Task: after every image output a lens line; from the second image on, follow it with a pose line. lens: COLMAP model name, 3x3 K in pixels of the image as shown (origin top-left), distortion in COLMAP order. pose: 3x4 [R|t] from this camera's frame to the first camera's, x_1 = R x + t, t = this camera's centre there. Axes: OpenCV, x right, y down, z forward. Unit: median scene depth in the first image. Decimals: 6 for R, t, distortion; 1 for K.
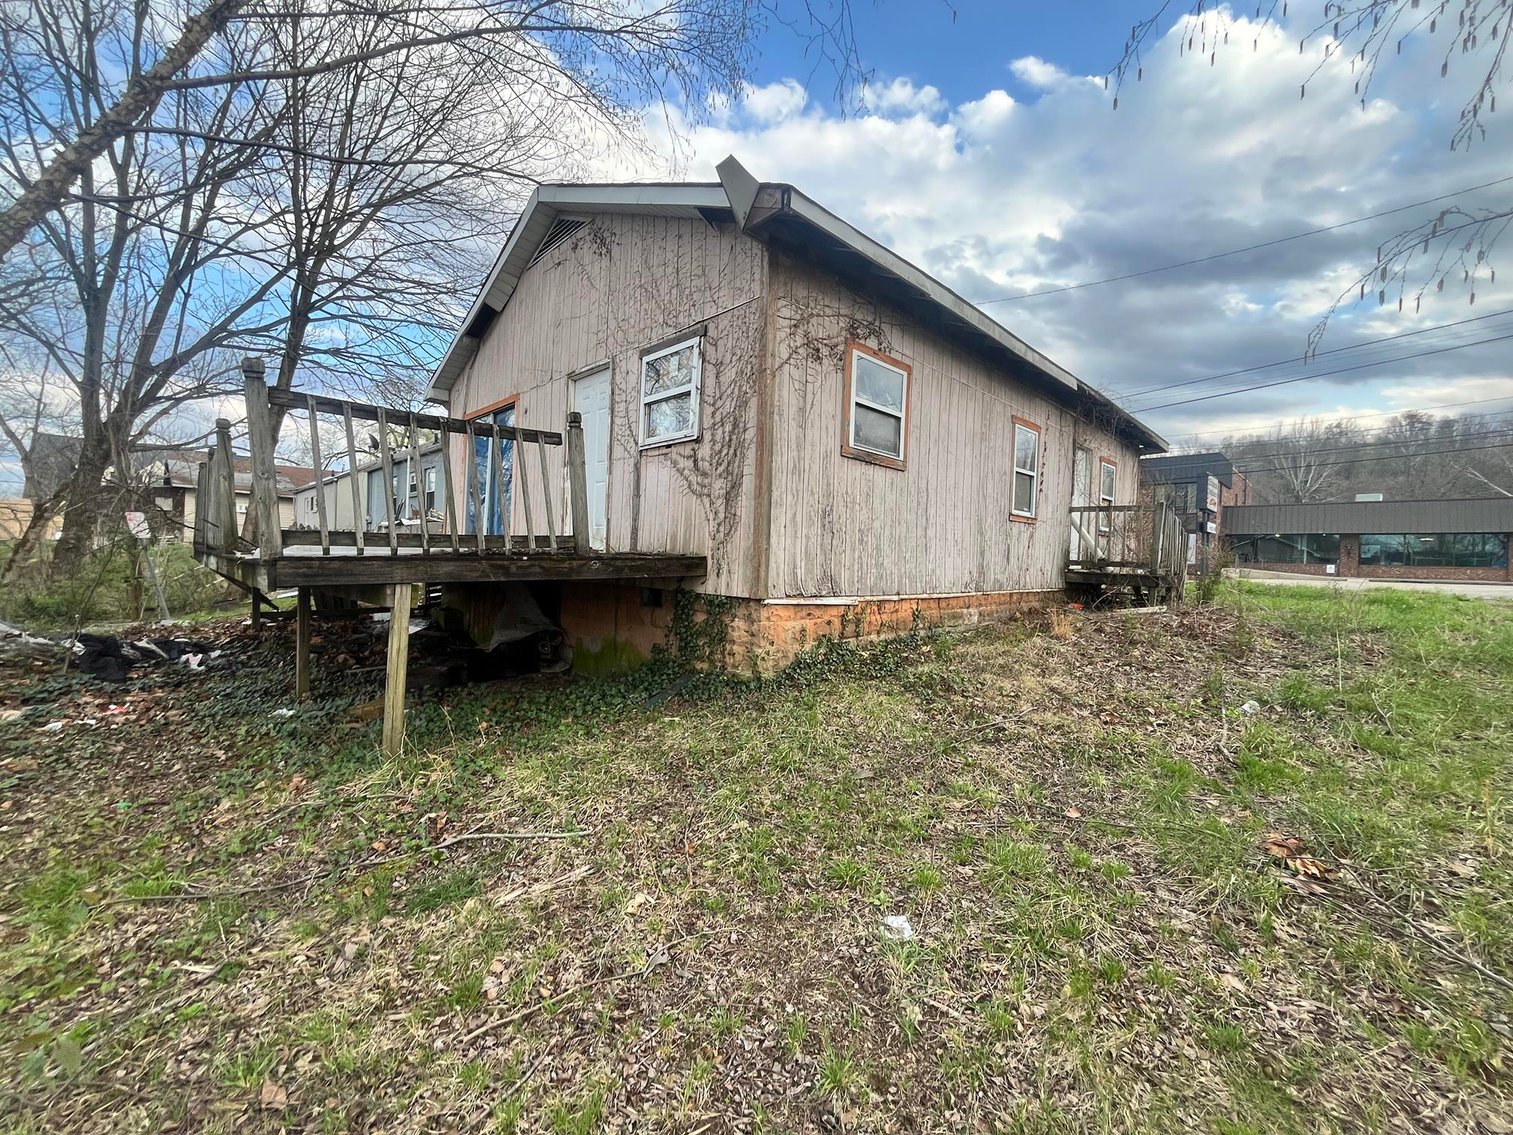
lens RADIAL K [[611.9, 0, 751.5], [0, 611.9, 564.3], [0, 0, 1]] dist [-0.003407, -0.000471]
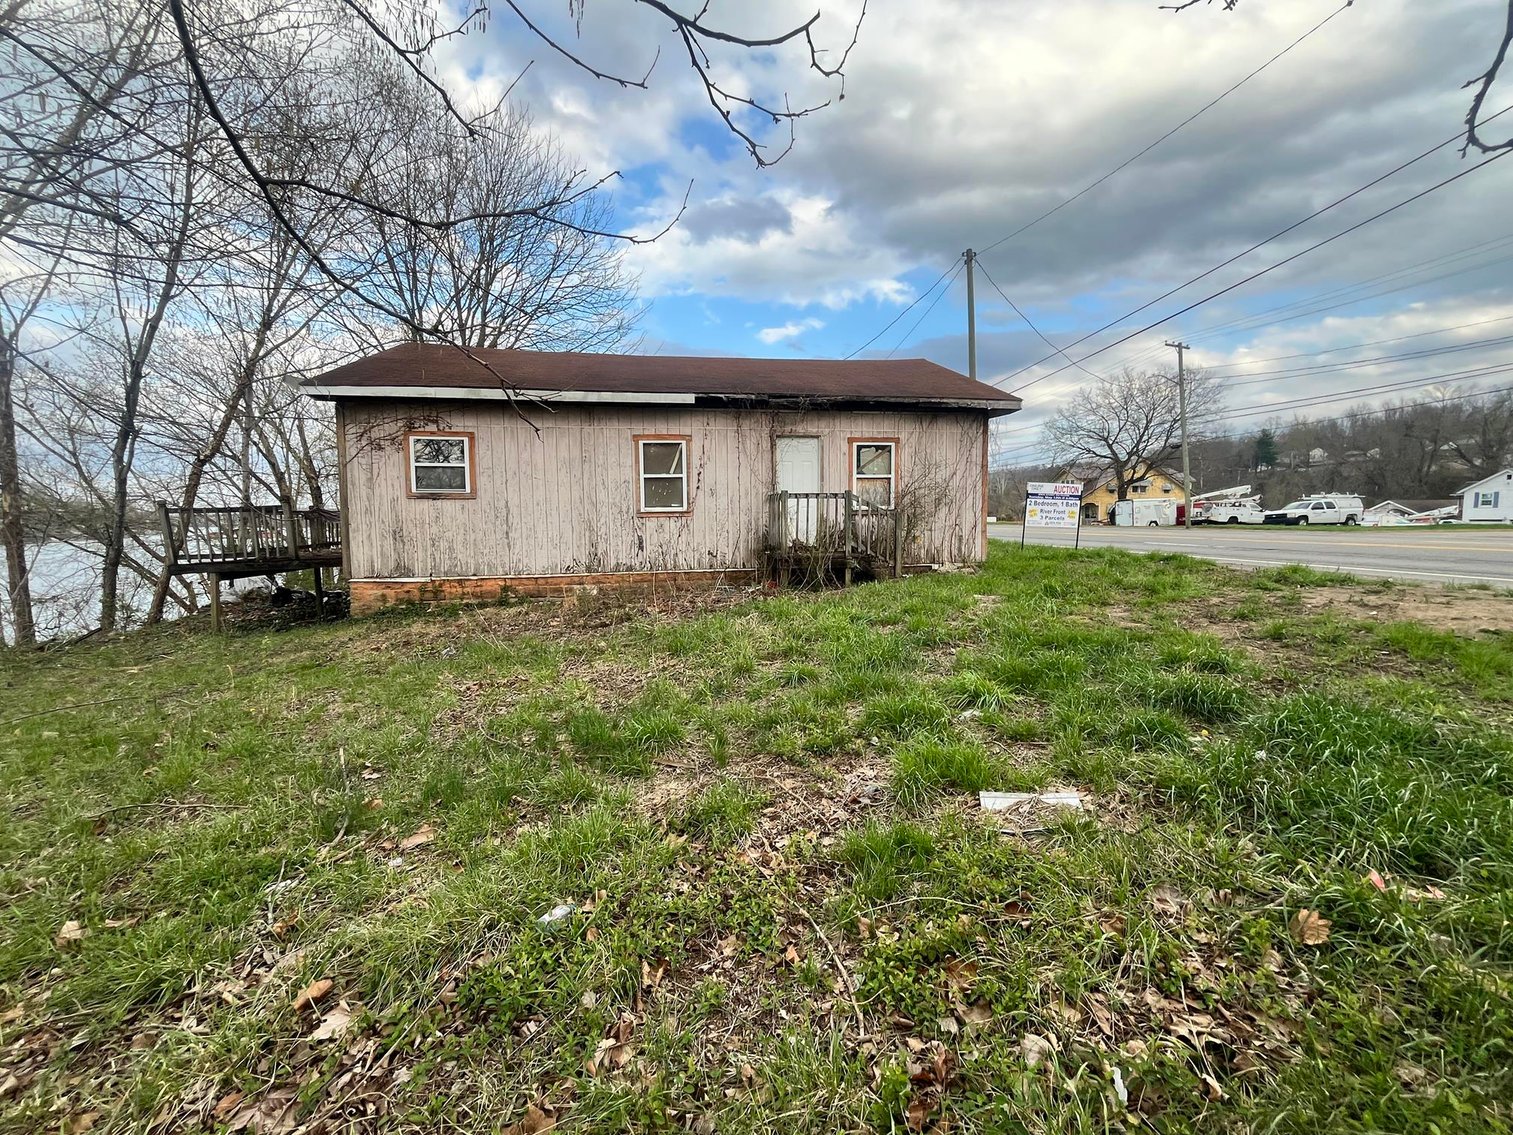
lens RADIAL K [[611.9, 0, 751.5], [0, 611.9, 564.3], [0, 0, 1]] dist [-0.003407, -0.000471]
pose [[0.814897, 0.000671, -0.579605, 1.941634], [0.032247, 0.998398, 0.046494, -0.035684], [0.578708, -0.056579, 0.813570, 0.119991]]
